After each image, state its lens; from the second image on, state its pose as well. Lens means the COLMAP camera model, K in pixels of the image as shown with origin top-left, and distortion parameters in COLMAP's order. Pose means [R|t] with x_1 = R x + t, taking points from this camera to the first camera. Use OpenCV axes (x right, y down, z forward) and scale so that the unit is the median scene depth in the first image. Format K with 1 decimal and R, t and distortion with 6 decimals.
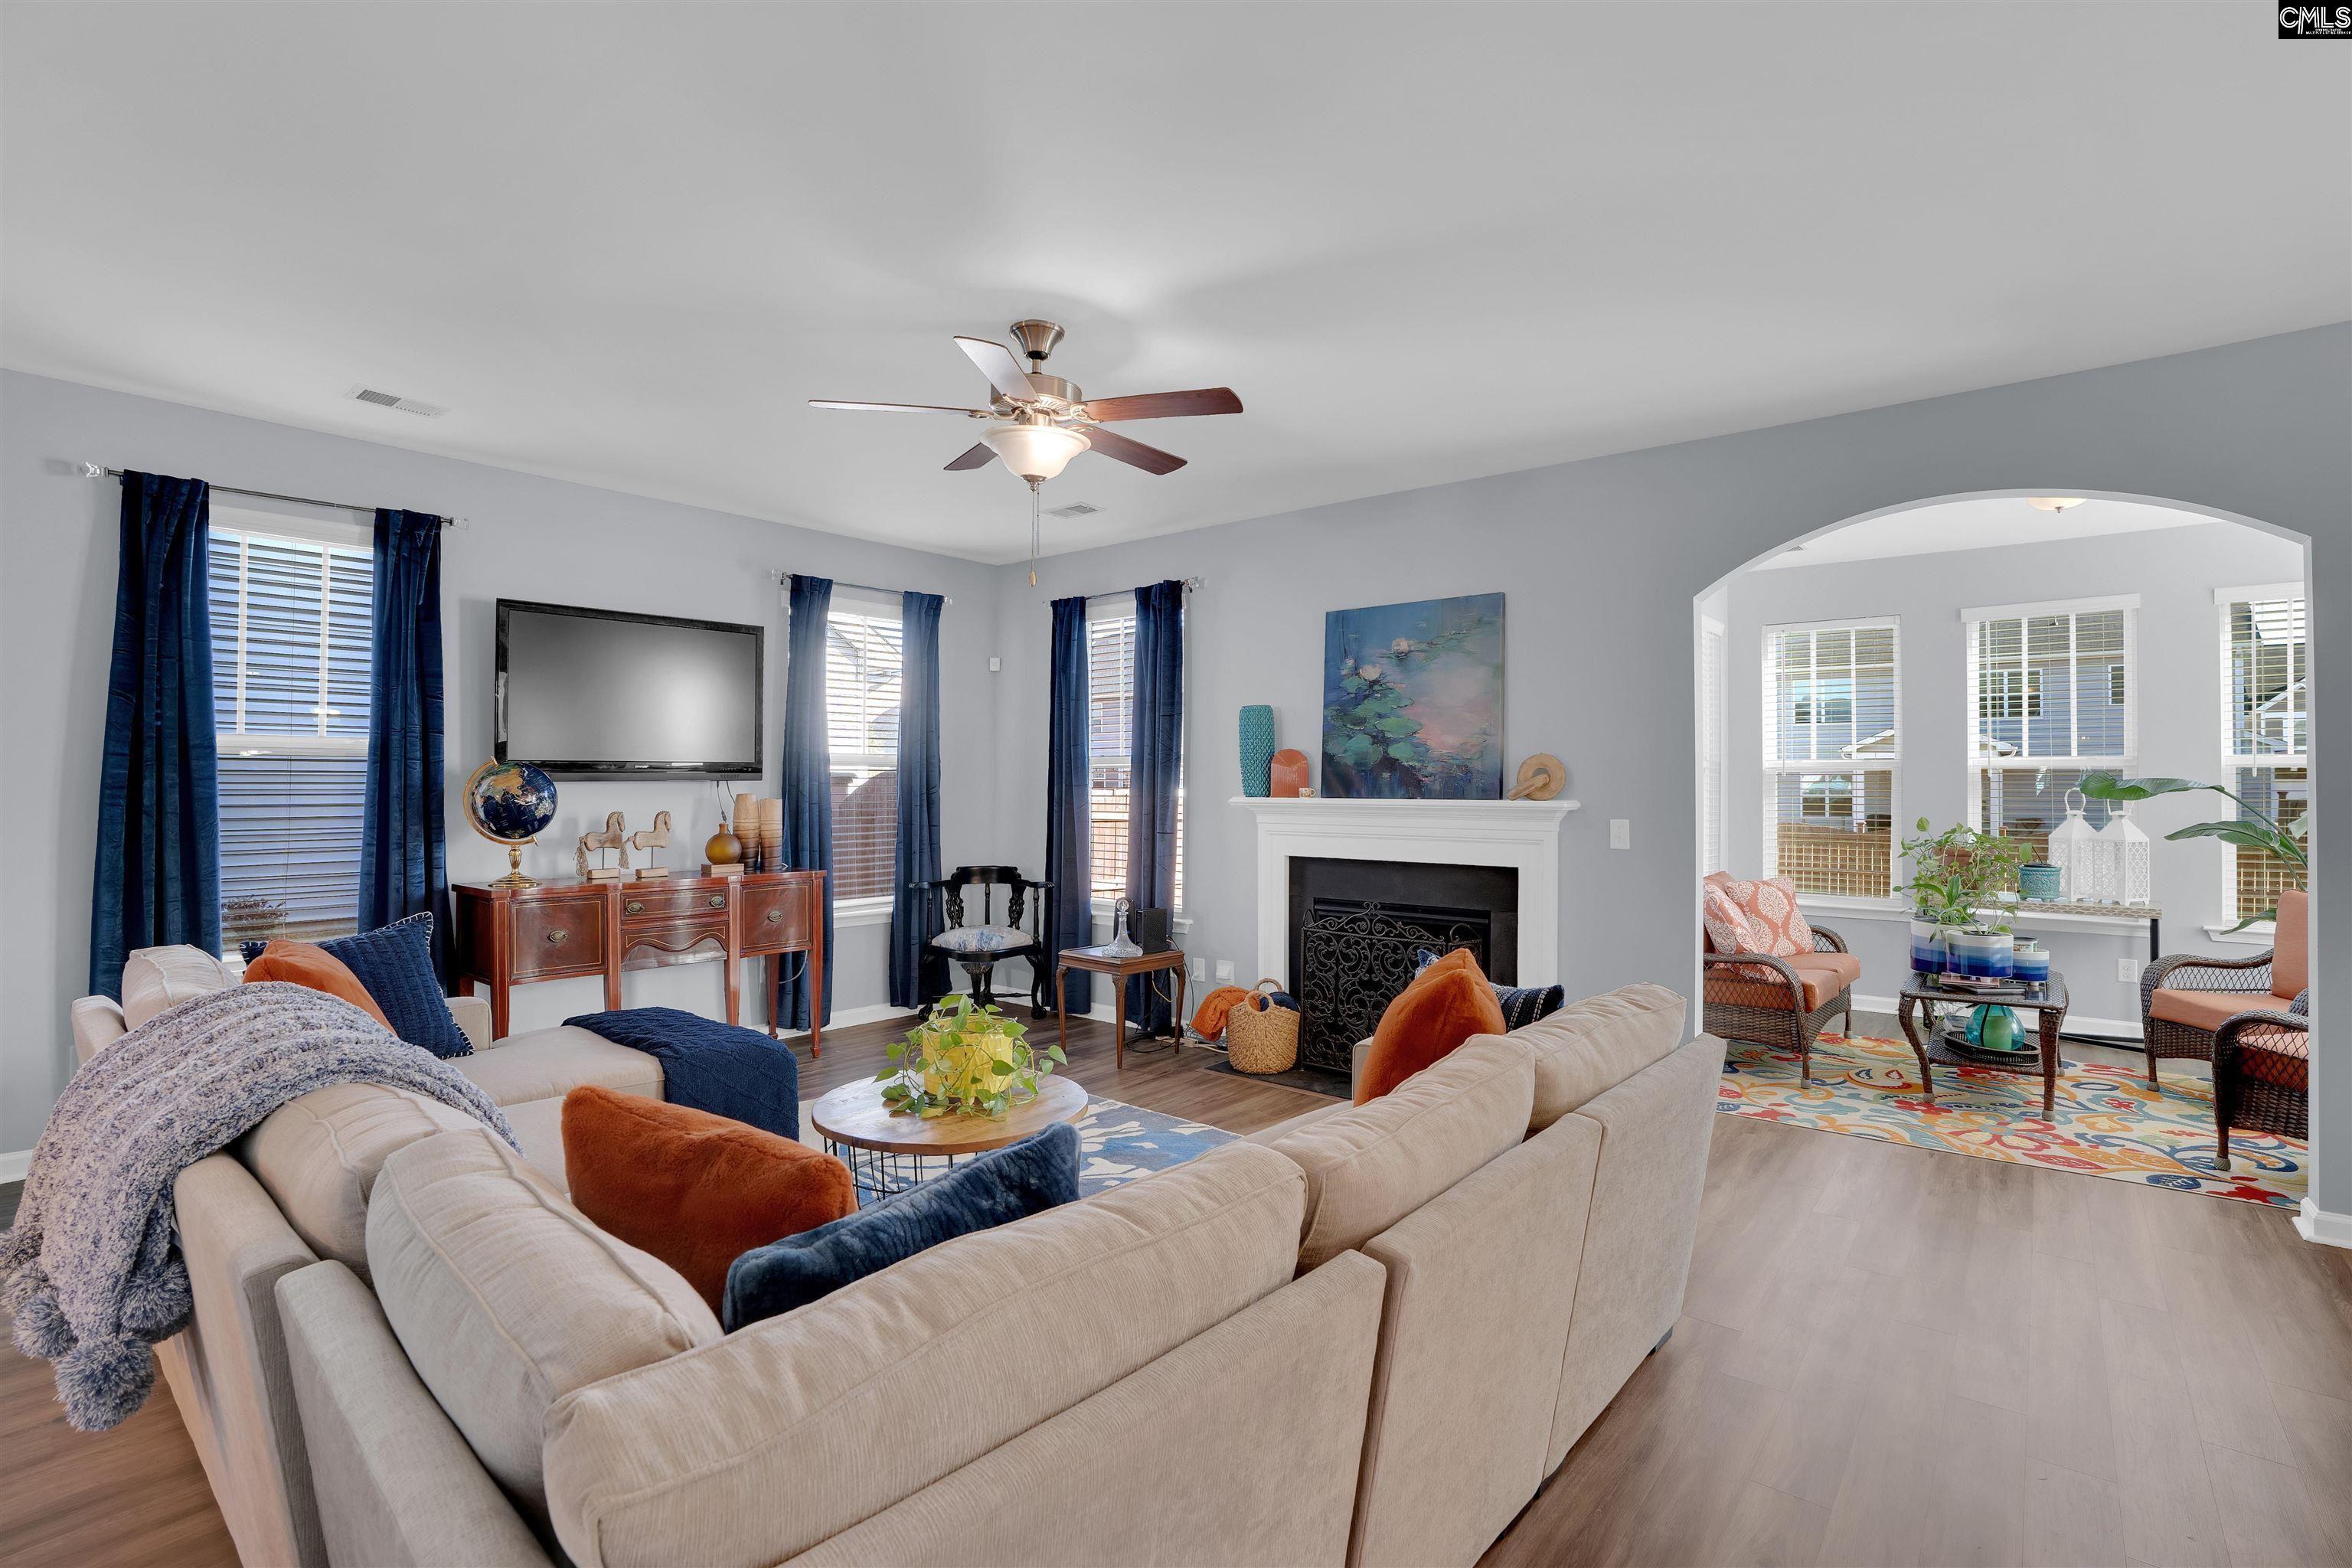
lens RADIAL K [[1107.2, 0, 1193.5], [0, 1107.2, 775.6], [0, 0, 1]] dist [-0.073675, 0.027708]
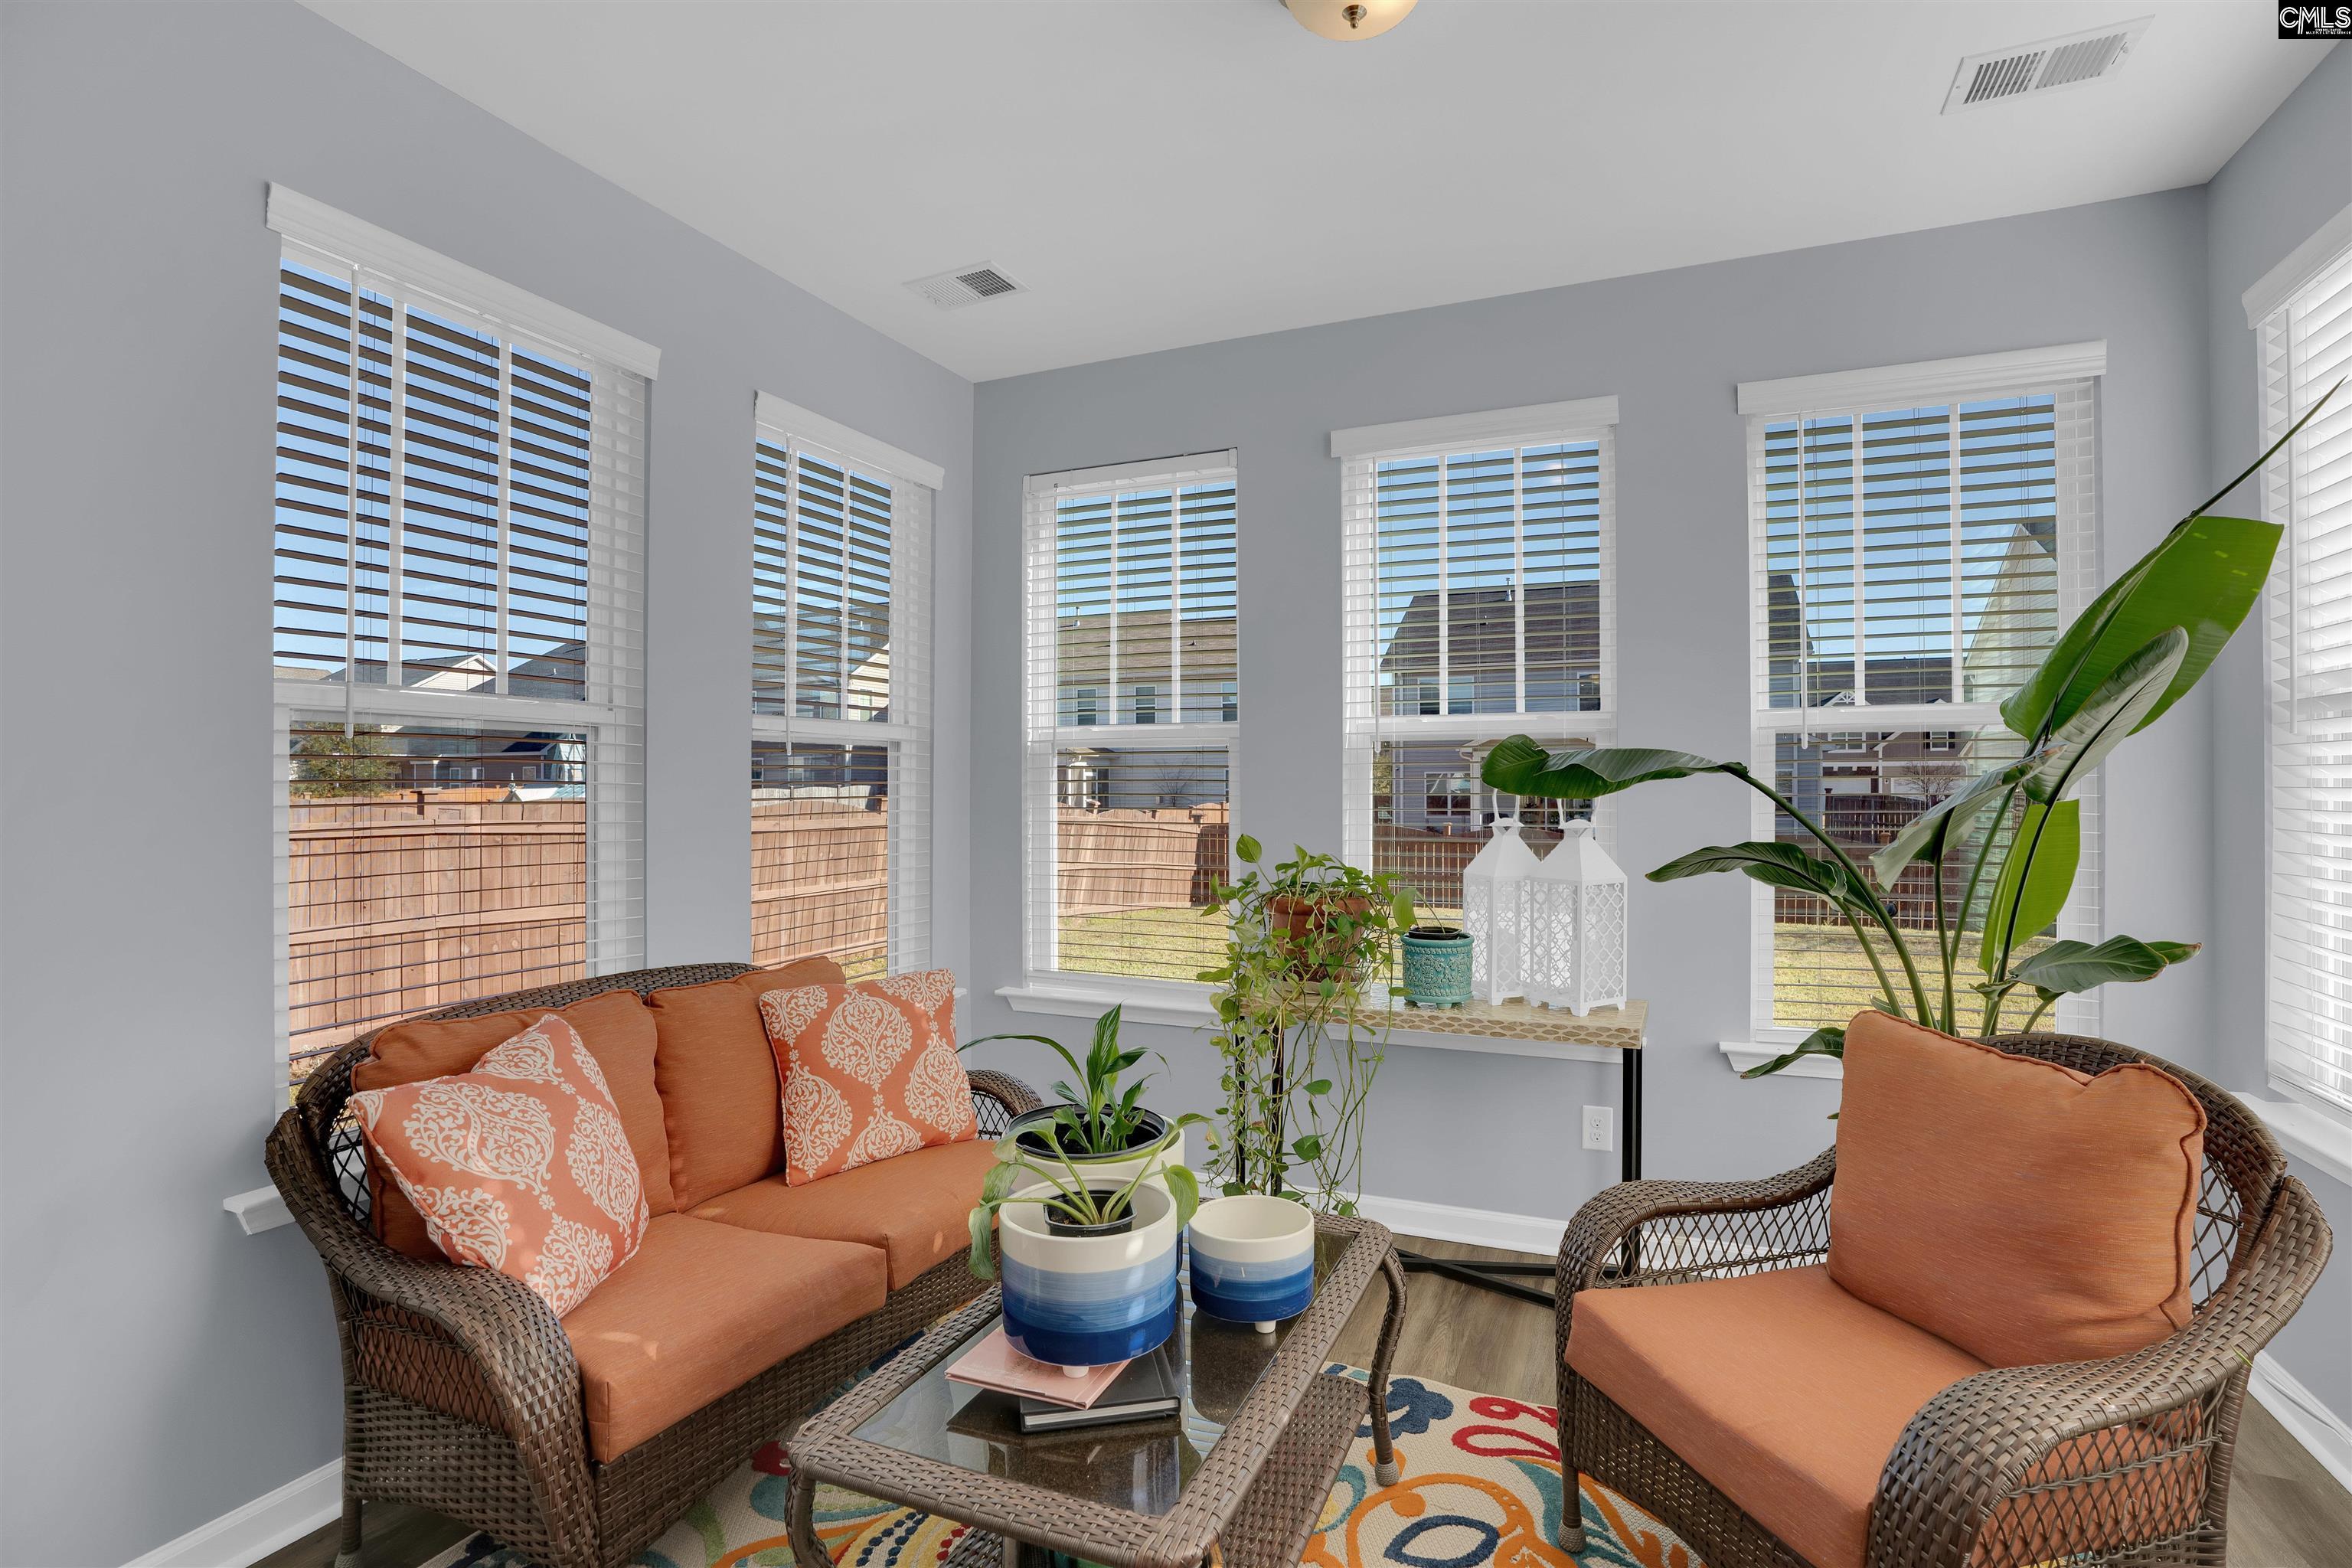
lens RADIAL K [[1107.2, 0, 1193.5], [0, 1107.2, 775.6], [0, 0, 1]] dist [-0.073675, 0.027708]
pose [[0.962487, -0.000721, 0.271328, 0.547918], [0.001145, 0.999998, -0.001406, 0.012943], [-0.271326, 0.001664, 0.962486, 0.544633]]
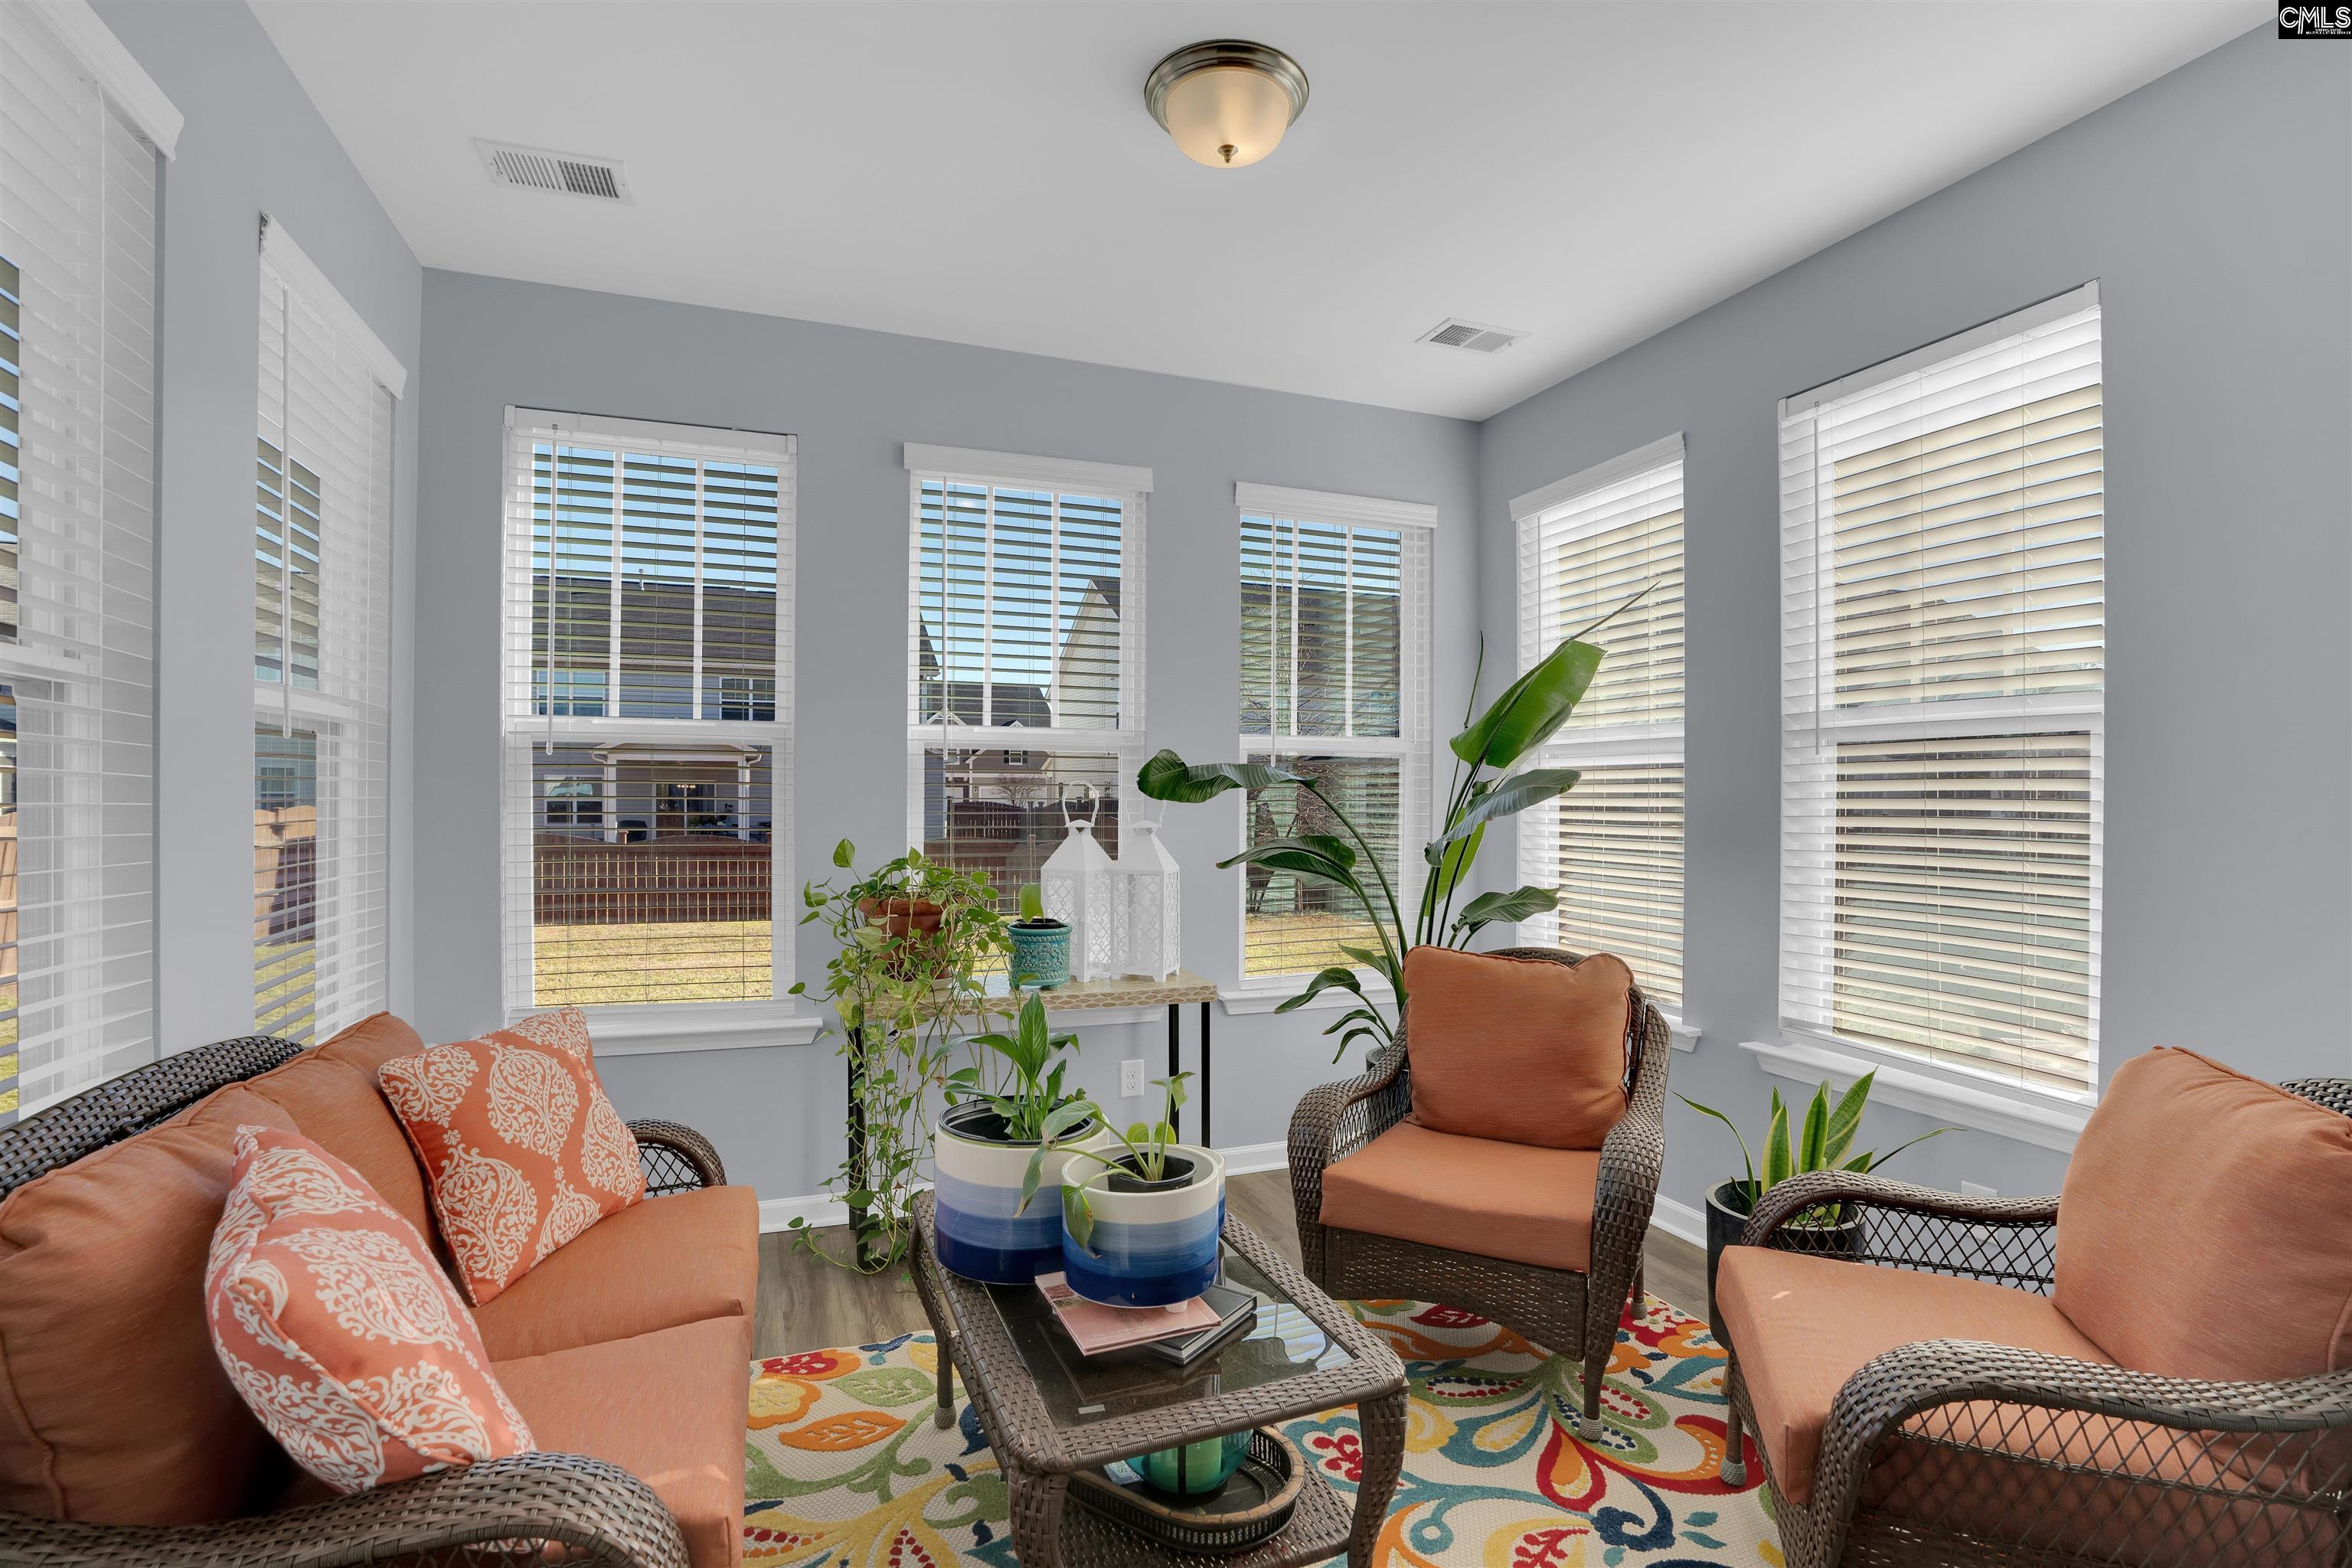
lens RADIAL K [[1110.1, 0, 1203.7], [0, 1110.1, 789.7], [0, 0, 1]] dist [-0.073226, 0.027194]
pose [[0.488902, 0.006863, 0.872311, 0.339565], [-0.014047, 0.999901, 0.000006, 0.015191], [-0.872225, -0.012256, 0.488951, 0.651666]]
